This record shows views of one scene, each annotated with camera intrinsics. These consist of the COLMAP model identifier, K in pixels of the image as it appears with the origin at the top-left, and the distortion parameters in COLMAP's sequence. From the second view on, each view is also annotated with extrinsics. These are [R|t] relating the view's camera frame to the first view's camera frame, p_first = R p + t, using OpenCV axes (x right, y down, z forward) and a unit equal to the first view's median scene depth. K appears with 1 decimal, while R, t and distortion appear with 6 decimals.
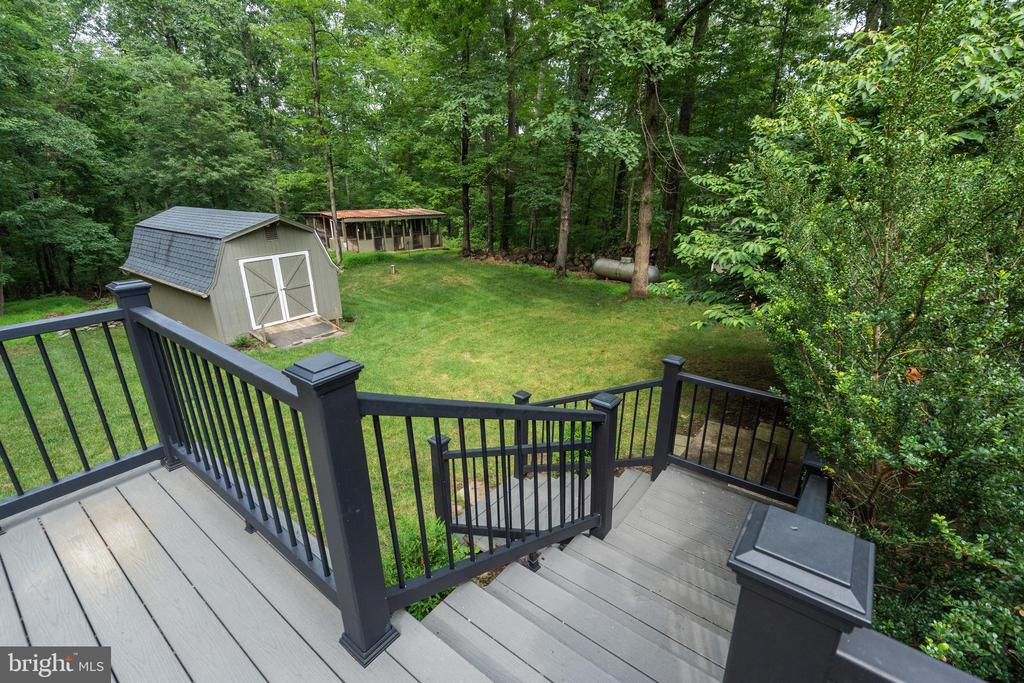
lens RADIAL K [[457.1, 0, 512.3], [0, 457.1, 339.3], [0, 0, 1]] dist [-0.003147, 0.001392]
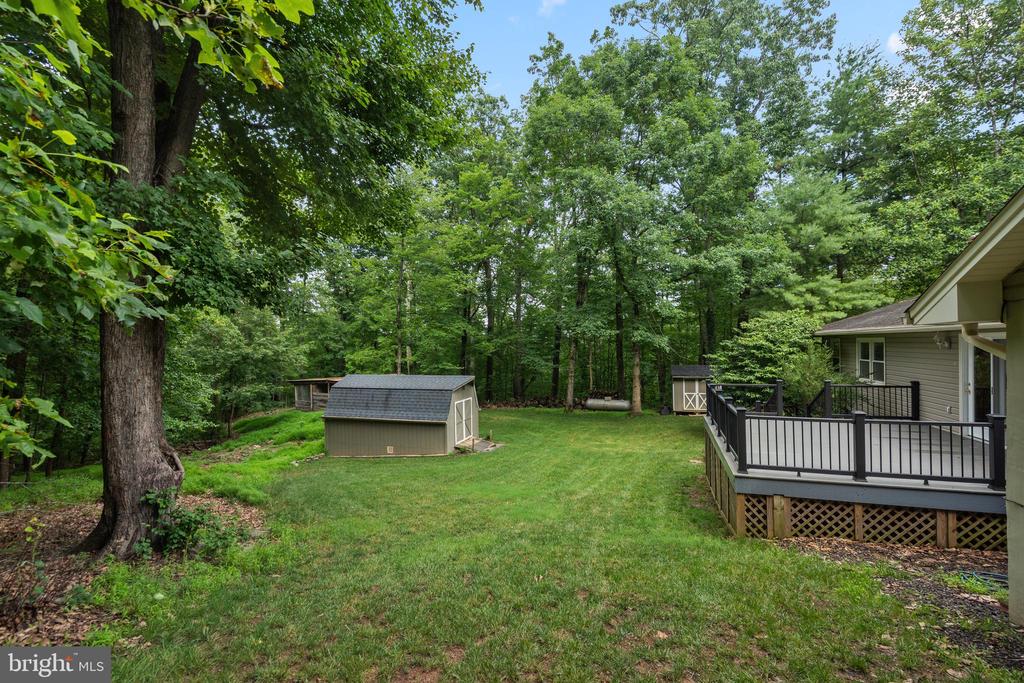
lens RADIAL K [[457.1, 0, 511.4], [0, 457.1, 343.1], [0, 0, 1]] dist [-0.003147, 0.001392]
pose [[0.947059, -0.009319, 0.320924, -0.828788], [0.117991, 0.939731, -0.320910, 0.172255], [-0.298591, 0.341787, 0.891081, -0.592007]]
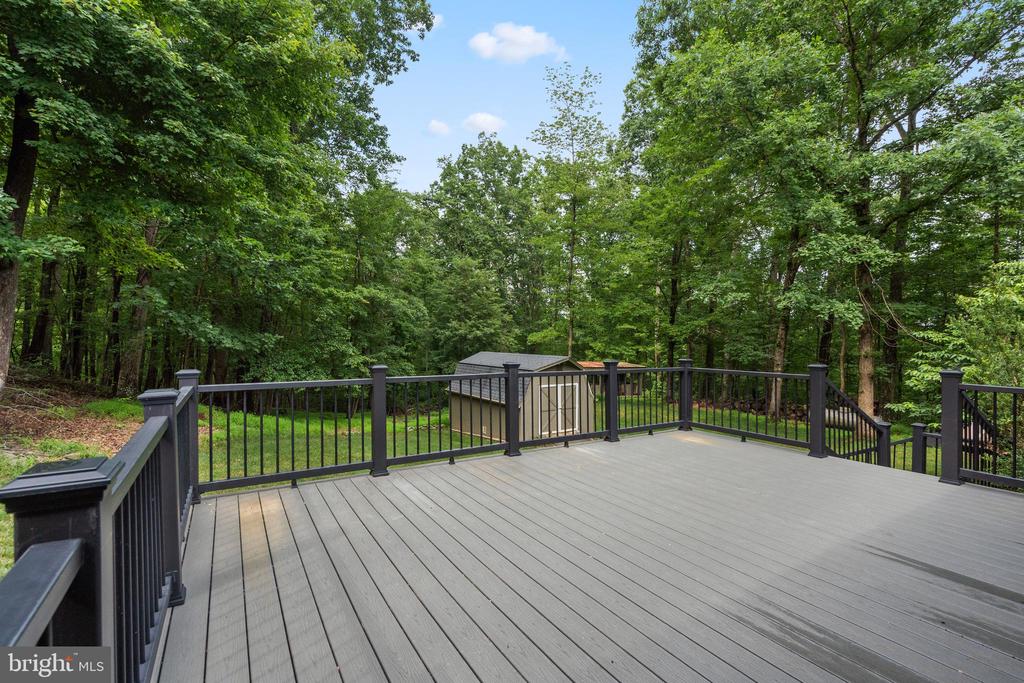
lens RADIAL K [[457.1, 0, 512.1], [0, 457.1, 343.8], [0, 0, 1]] dist [-0.003147, 0.001392]
pose [[0.936293, 0.016007, -0.350855, -0.144728], [-0.128687, 0.945125, -0.300297, 0.136618], [0.326795, 0.326316, 0.886974, -0.339171]]
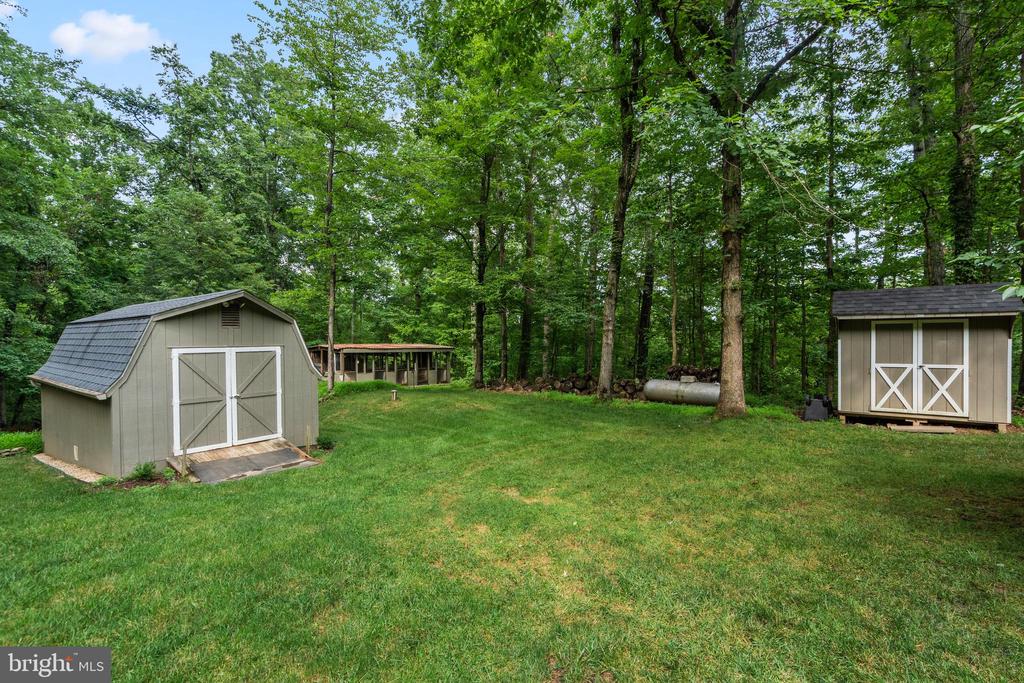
lens RADIAL K [[457.1, 0, 511.2], [0, 457.1, 344.1], [0, 0, 1]] dist [-0.003147, 0.001392]
pose [[0.999999, 0.001244, 0.000232, -0.080169], [-0.001103, 0.946913, -0.321489, 0.034072], [-0.000620, 0.321489, 0.946913, 0.305723]]
